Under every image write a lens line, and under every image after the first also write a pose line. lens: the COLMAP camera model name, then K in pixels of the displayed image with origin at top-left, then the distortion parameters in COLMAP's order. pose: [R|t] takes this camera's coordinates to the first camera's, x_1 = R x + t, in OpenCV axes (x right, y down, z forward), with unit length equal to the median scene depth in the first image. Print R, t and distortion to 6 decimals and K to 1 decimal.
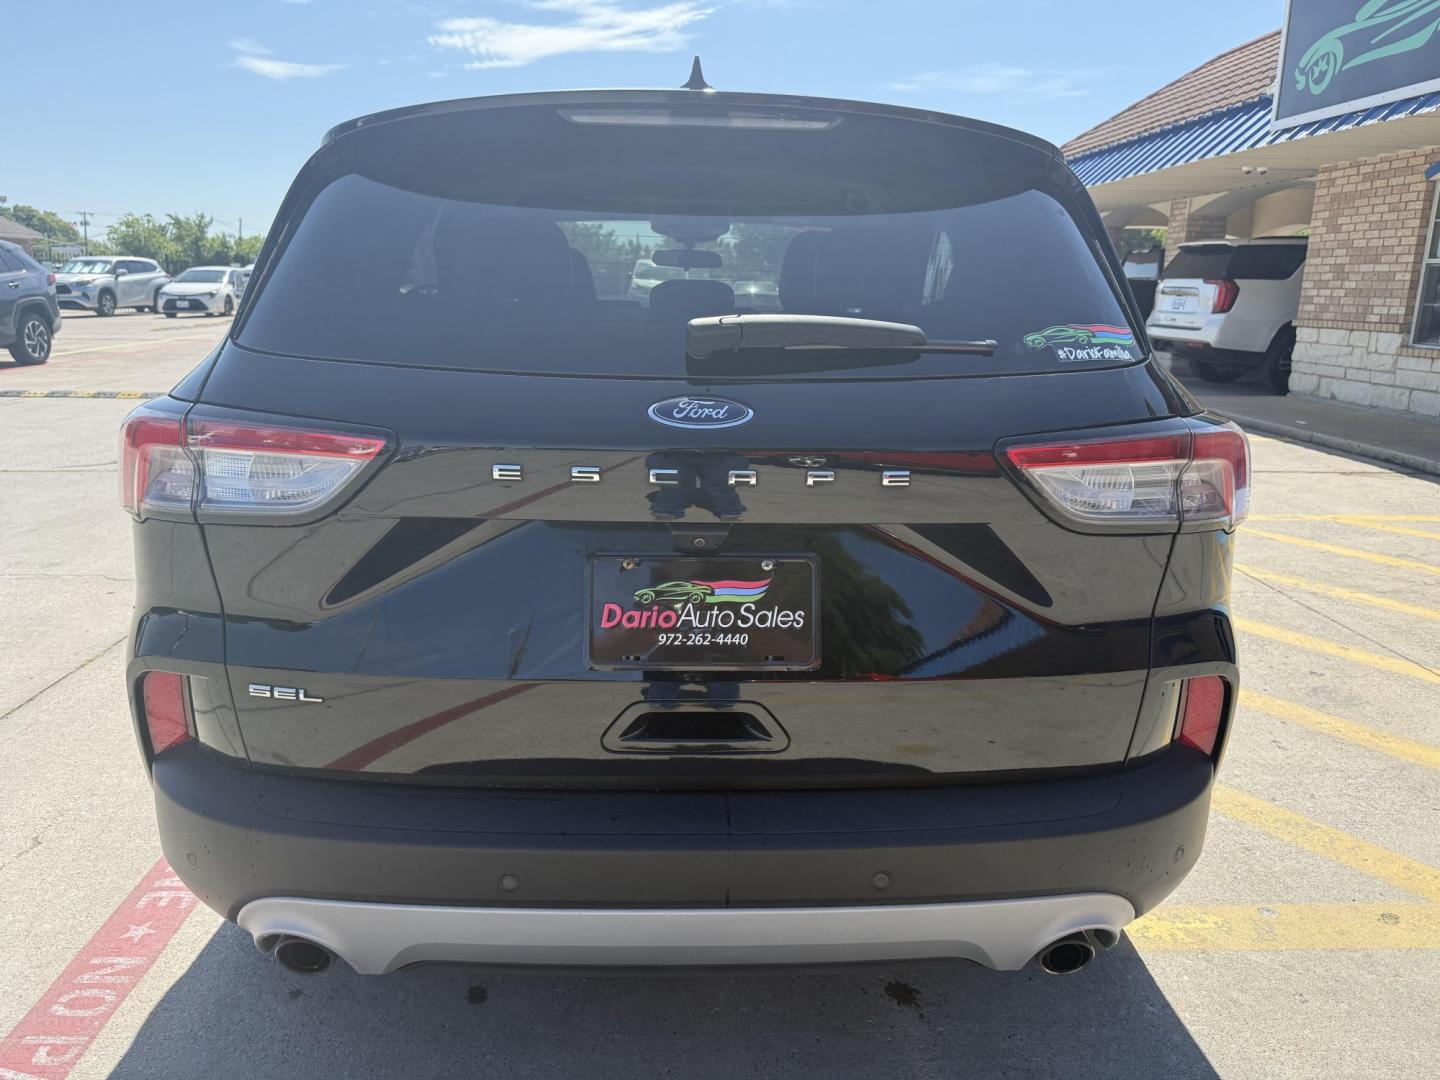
lens RADIAL K [[1022.4, 0, 712.0], [0, 1022.4, 548.6], [0, 0, 1]] dist [0.017561, -0.021248]
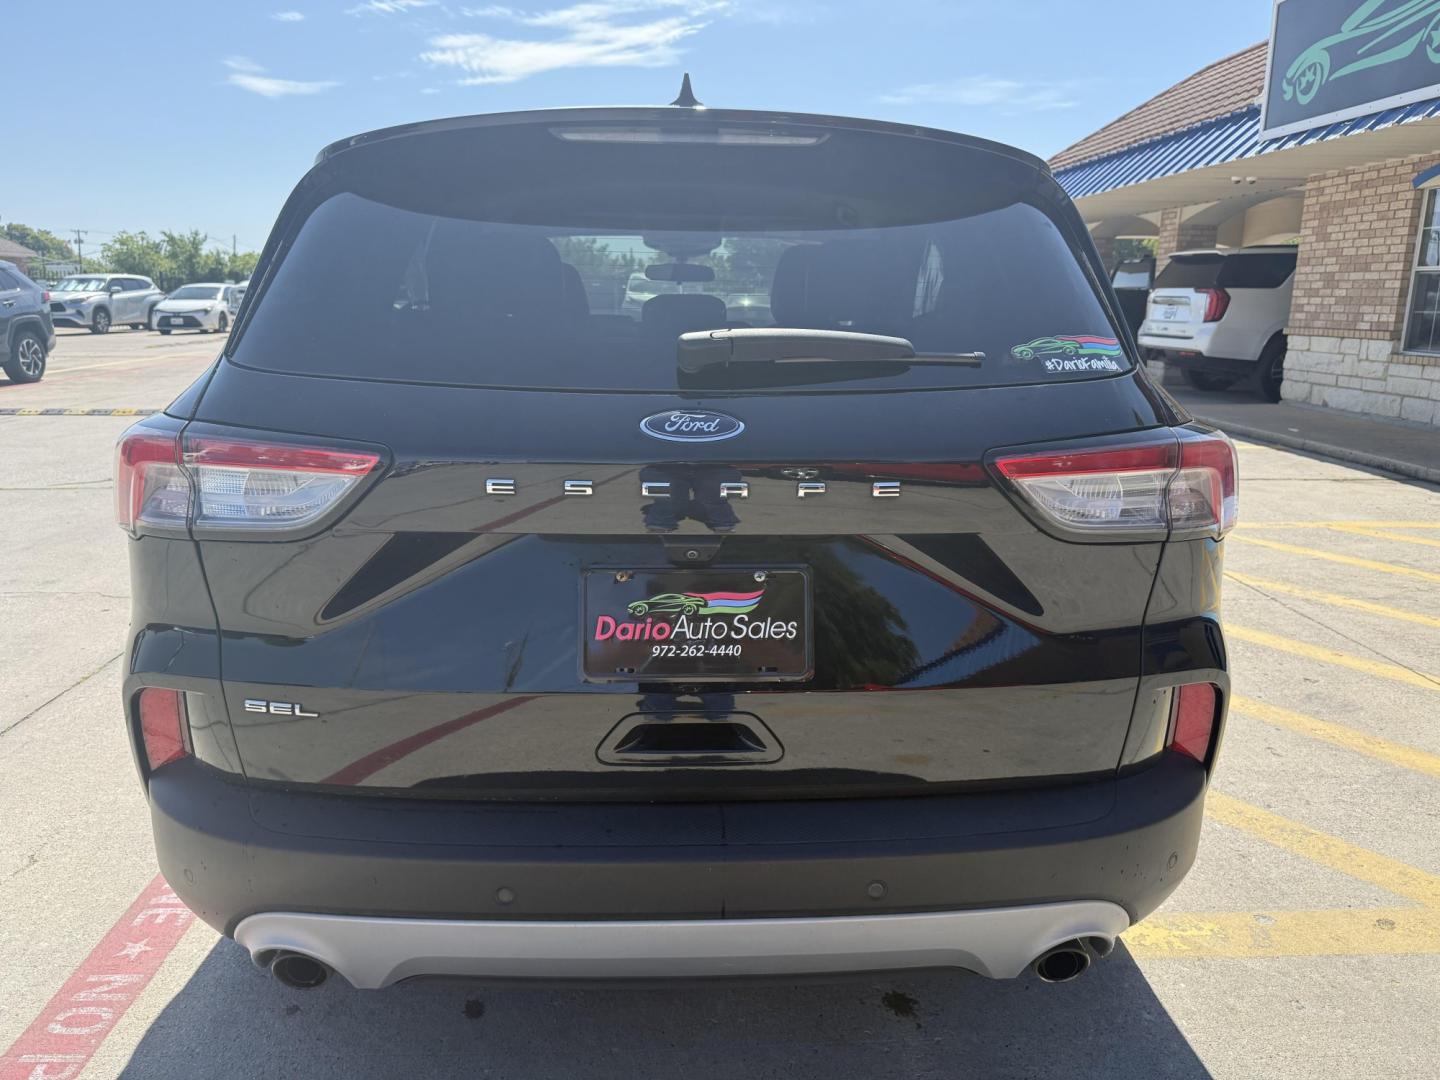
lens RADIAL K [[1022.4, 0, 710.5], [0, 1022.4, 550.7], [0, 0, 1]] dist [0.017561, -0.021248]
pose [[0.999961, -0.008416, 0.002640, 0.001748], [0.008441, 0.999917, -0.009730, 0.000047], [-0.002558, 0.009752, 0.999949, -0.003936]]
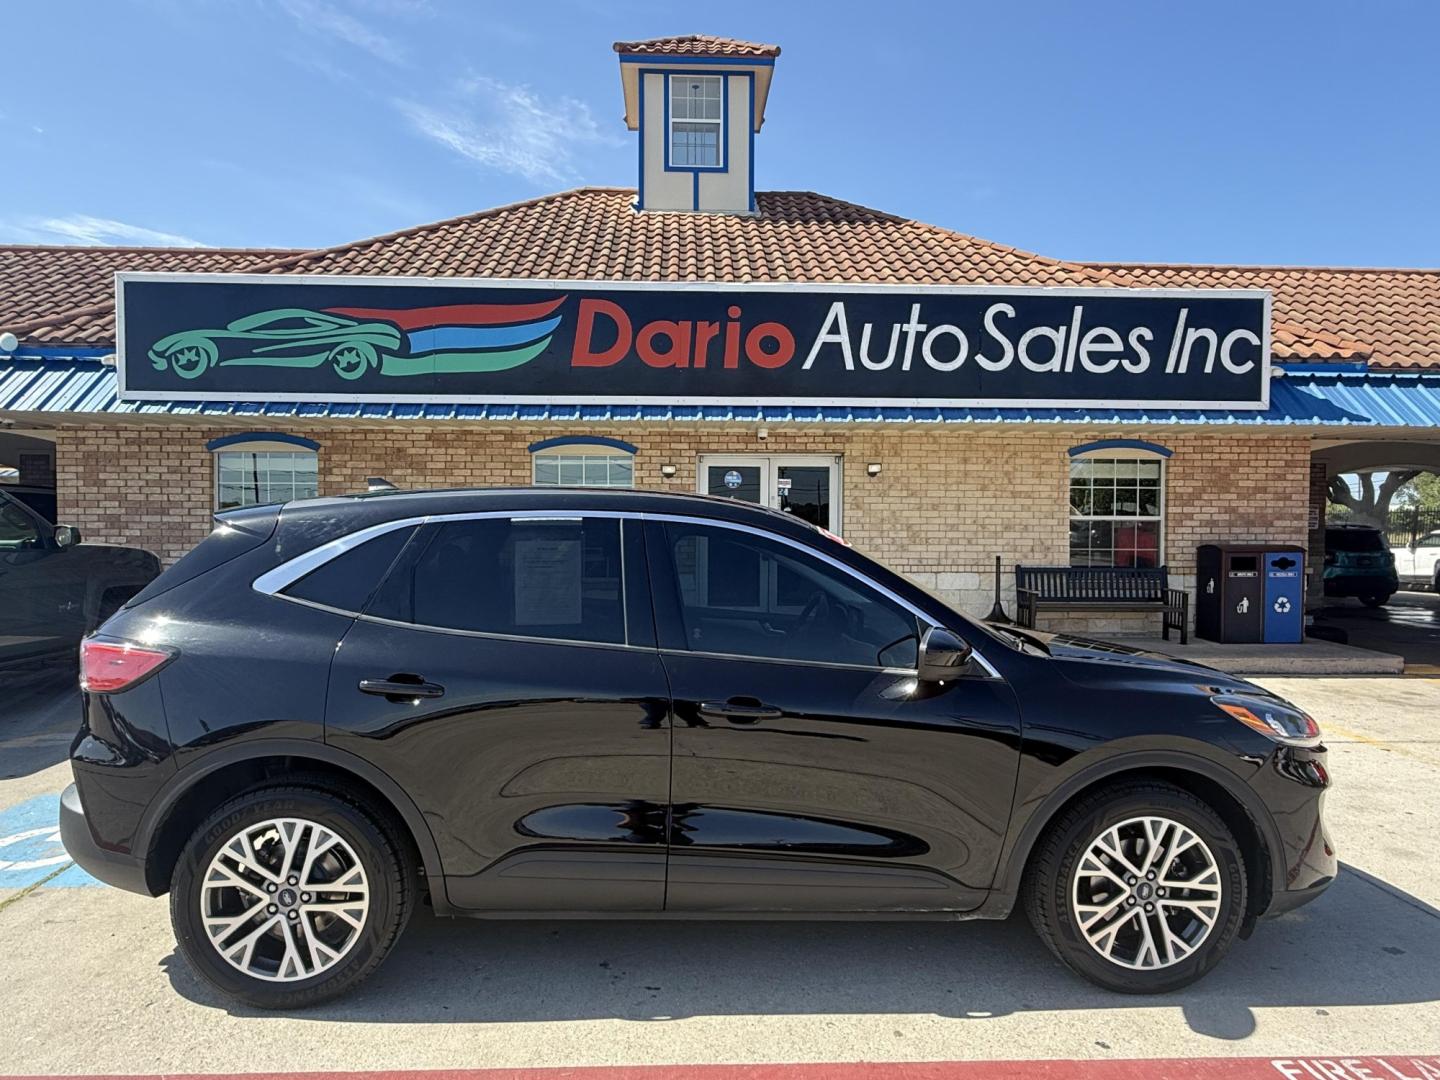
lens RADIAL K [[881.0, 0, 735.2], [0, 881.0, 551.6], [0, 0, 1]] dist [-0.030695, 0.038208]
pose [[-0.010108, -0.049211, 0.998737, -1.442711], [0.244107, 0.968449, 0.050189, -0.531697], [-0.969696, 0.244306, 0.002224, 1.558988]]
